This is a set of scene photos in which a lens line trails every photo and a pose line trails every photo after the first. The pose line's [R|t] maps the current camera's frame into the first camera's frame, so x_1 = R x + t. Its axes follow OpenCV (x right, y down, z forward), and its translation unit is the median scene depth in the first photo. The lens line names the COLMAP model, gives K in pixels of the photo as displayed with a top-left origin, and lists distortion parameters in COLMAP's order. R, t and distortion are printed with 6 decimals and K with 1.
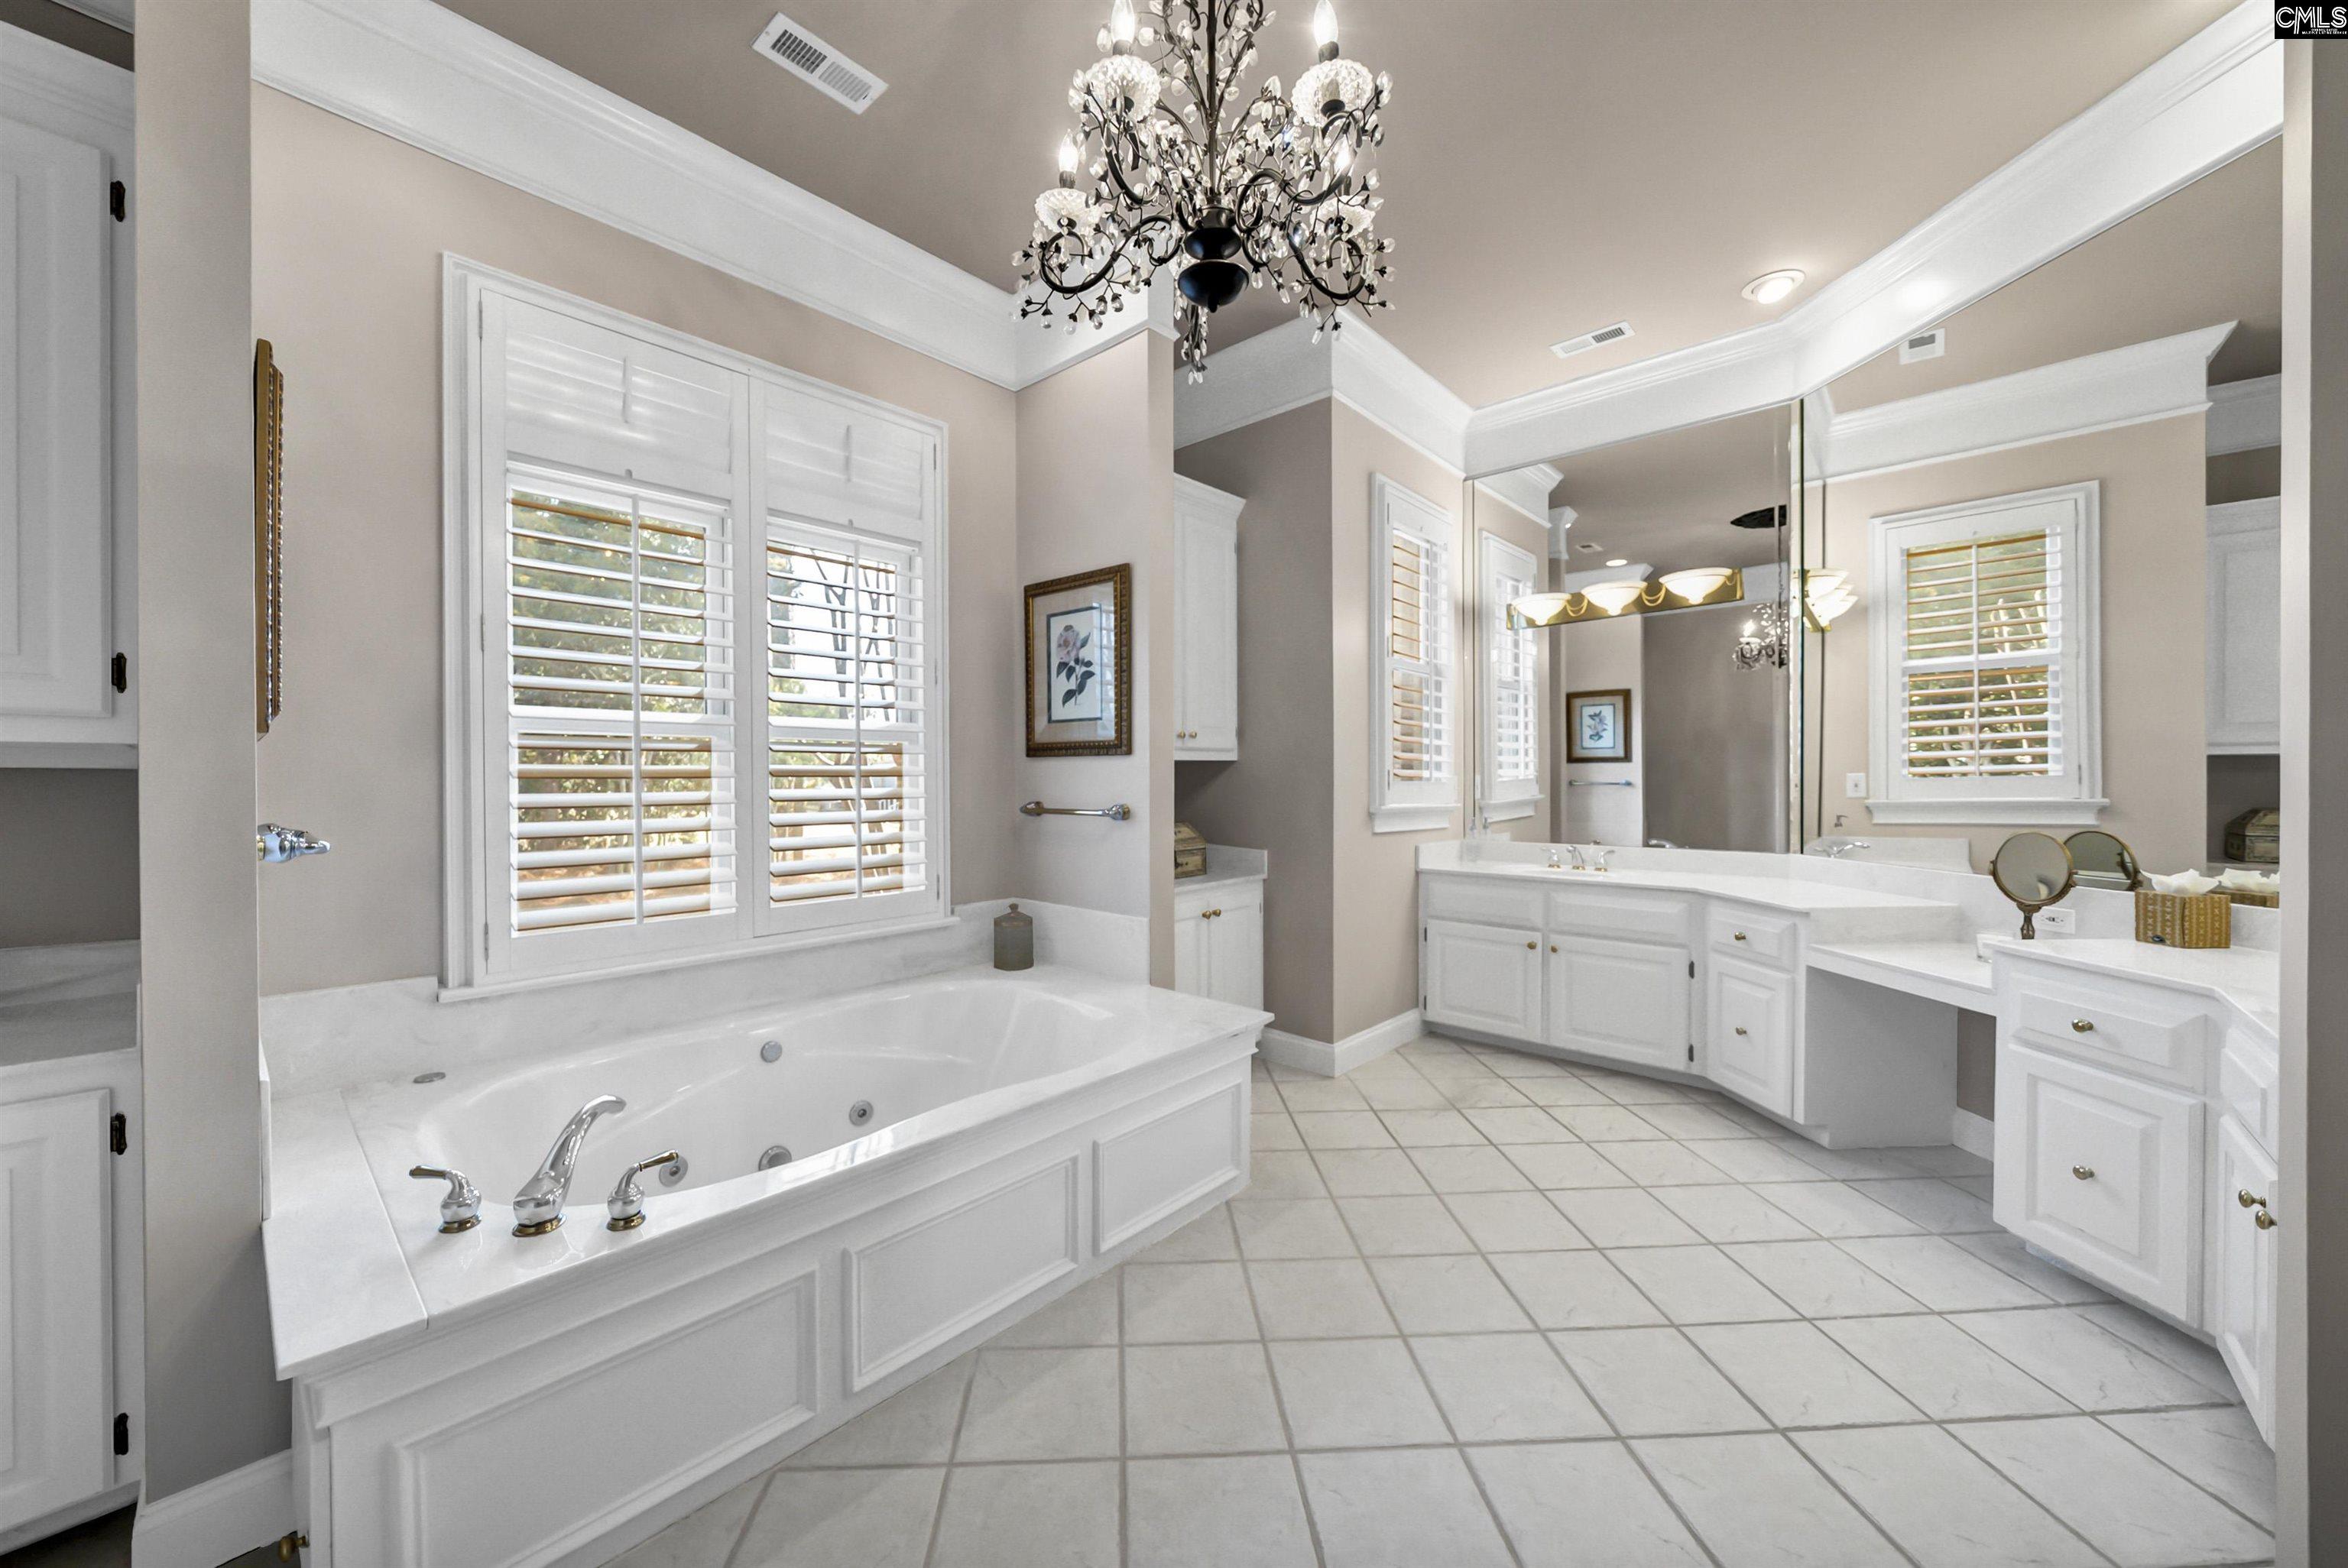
lens RADIAL K [[854.6, 0, 1171.8], [0, 854.6, 782.9], [0, 0, 1]] dist [-0.011653, -0.000169]
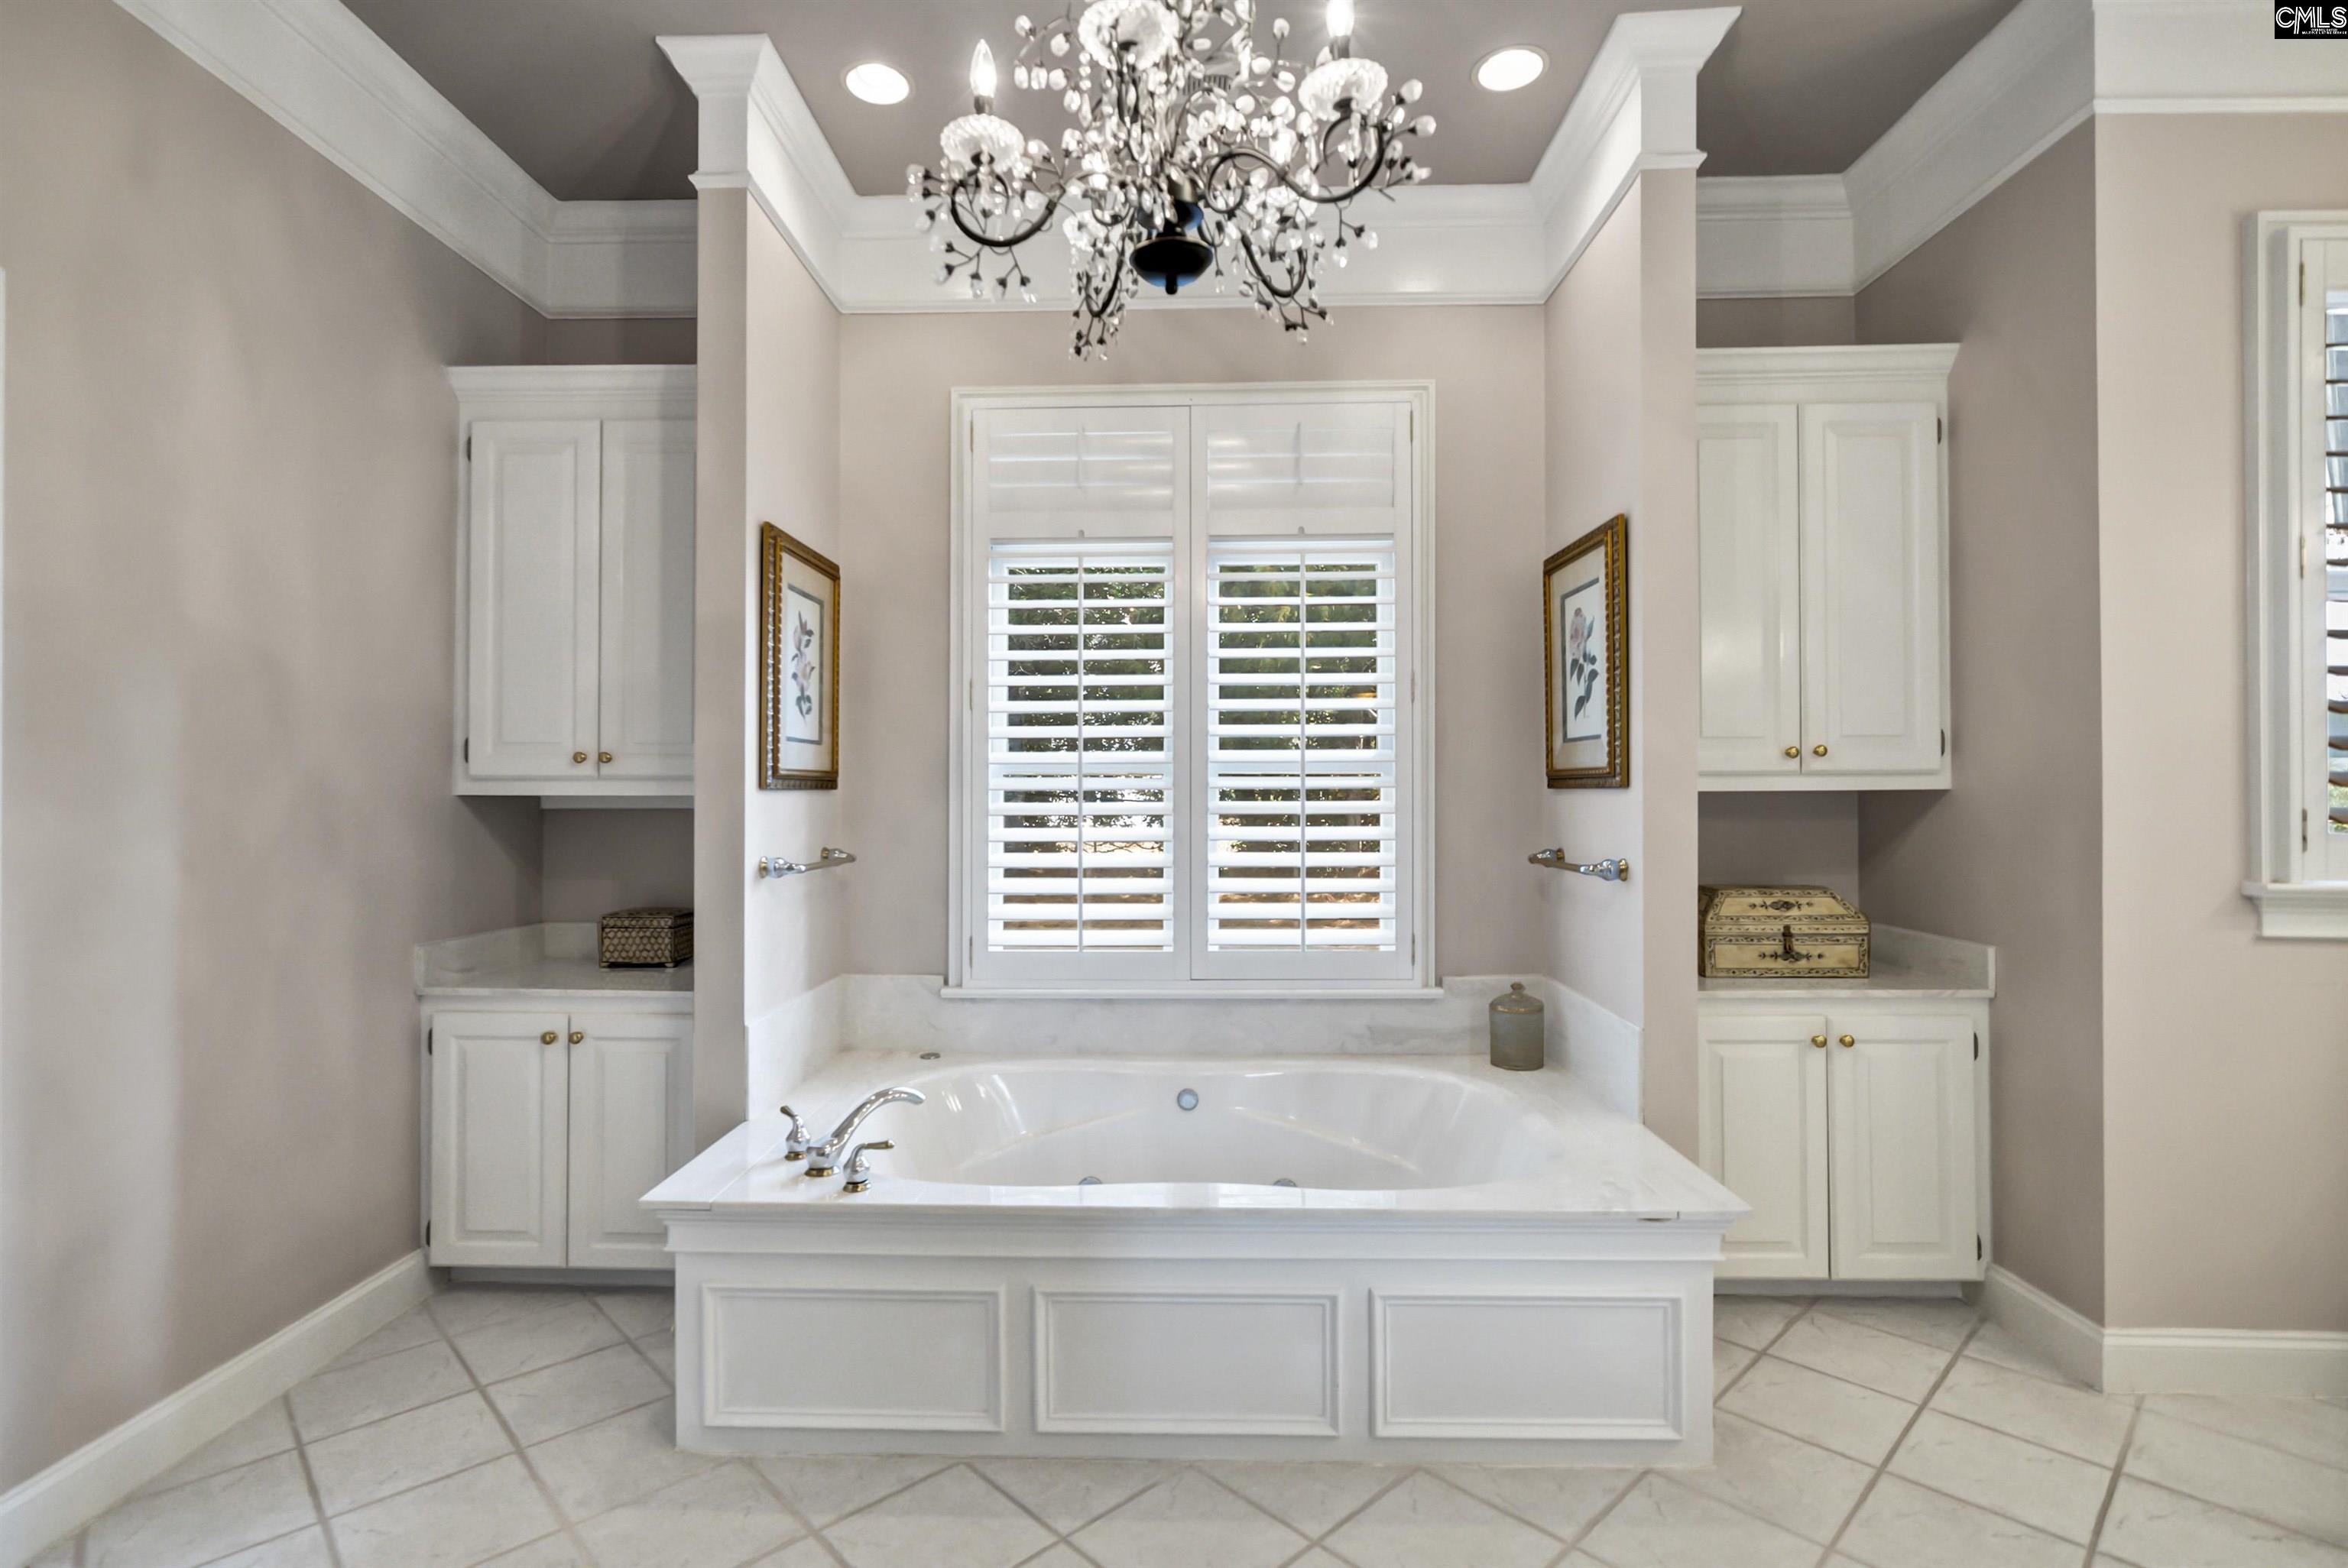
lens RADIAL K [[1120.0, 0, 1170.7], [0, 1120.0, 785.0], [0, 0, 1]] dist [-0.002046, 0.000079]
pose [[0.653314, -0.003730, -0.757078, 0.389644], [-0.006248, 0.999927, -0.010318, -0.023142], [0.757061, 0.011471, 0.653243, 0.120592]]
